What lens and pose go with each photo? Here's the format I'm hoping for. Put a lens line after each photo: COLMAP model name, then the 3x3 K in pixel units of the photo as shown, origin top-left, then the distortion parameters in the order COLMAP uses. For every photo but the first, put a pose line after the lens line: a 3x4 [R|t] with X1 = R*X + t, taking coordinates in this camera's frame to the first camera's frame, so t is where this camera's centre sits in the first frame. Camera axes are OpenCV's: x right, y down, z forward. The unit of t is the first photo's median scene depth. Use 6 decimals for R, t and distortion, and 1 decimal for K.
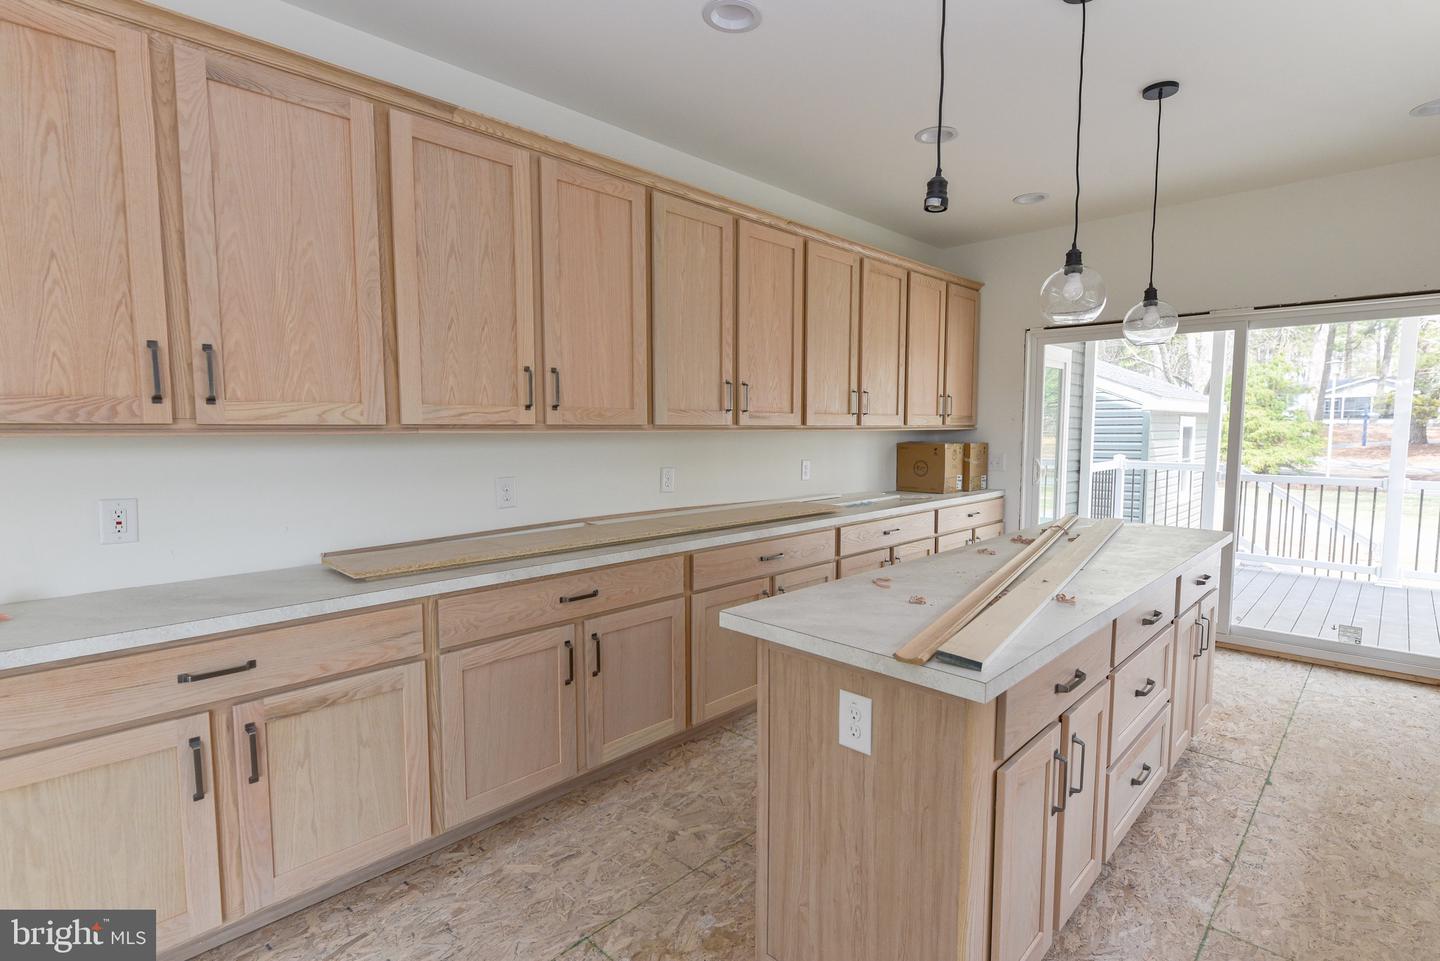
lens RADIAL K [[708.6, 0, 738.9], [0, 708.6, 485.9], [0, 0, 1]] dist [0.001145, -0.000049]
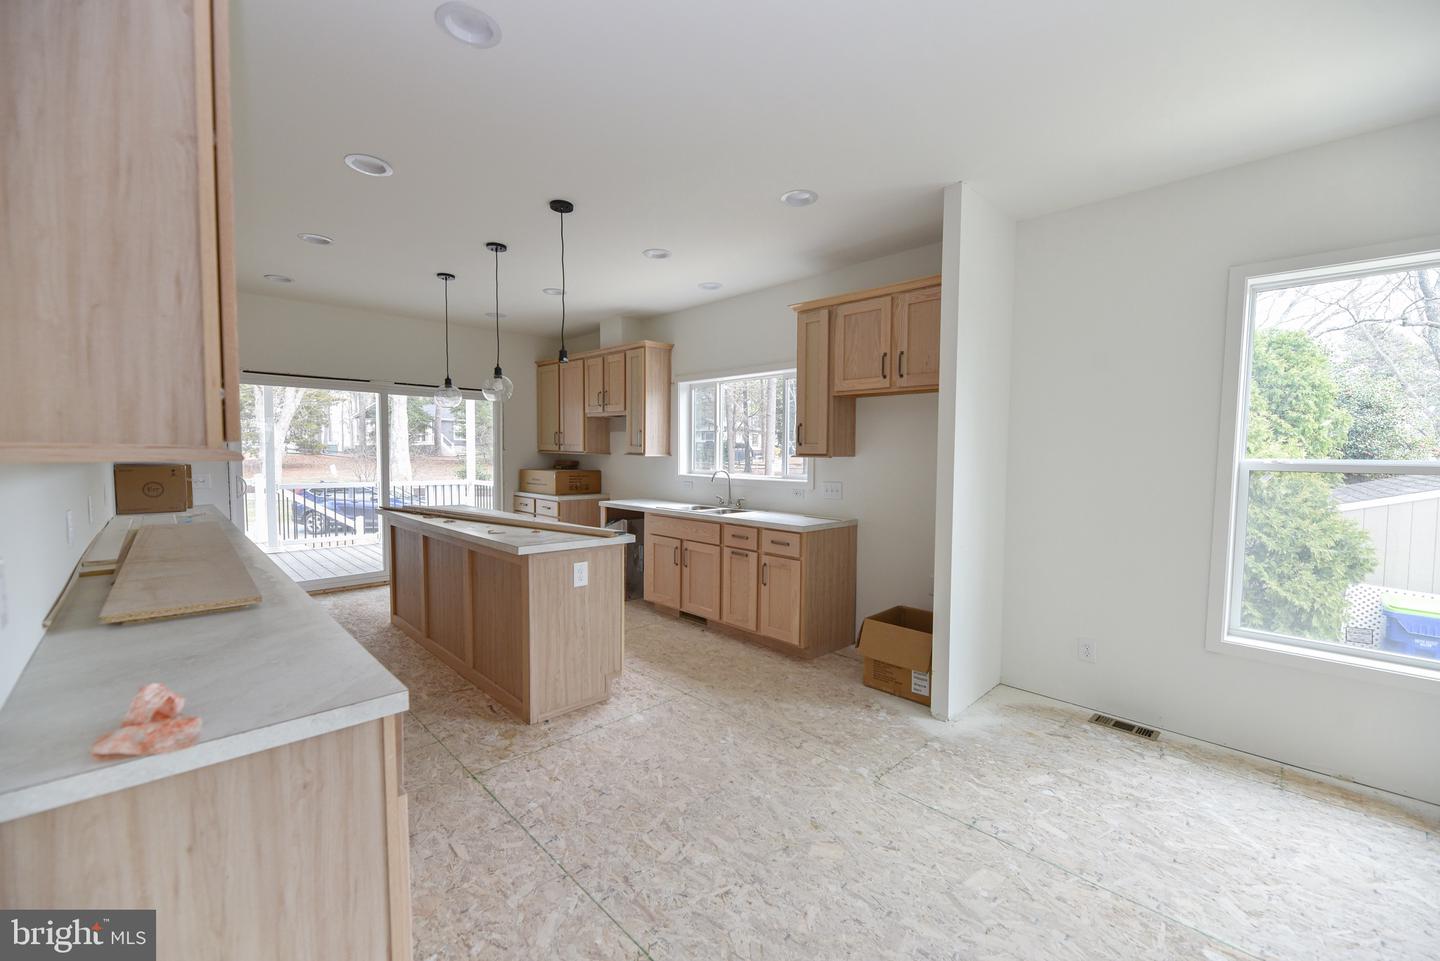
lens RADIAL K [[583.6, 0, 720.0], [0, 583.6, 480.5], [0, 0, 1]] dist [0.001177, 0.000274]
pose [[0.040577, -0.048304, 0.998008, -1.417175], [0.079462, 0.995823, 0.044968, -0.026269], [-0.996012, 0.077479, 0.044246, 0.338224]]
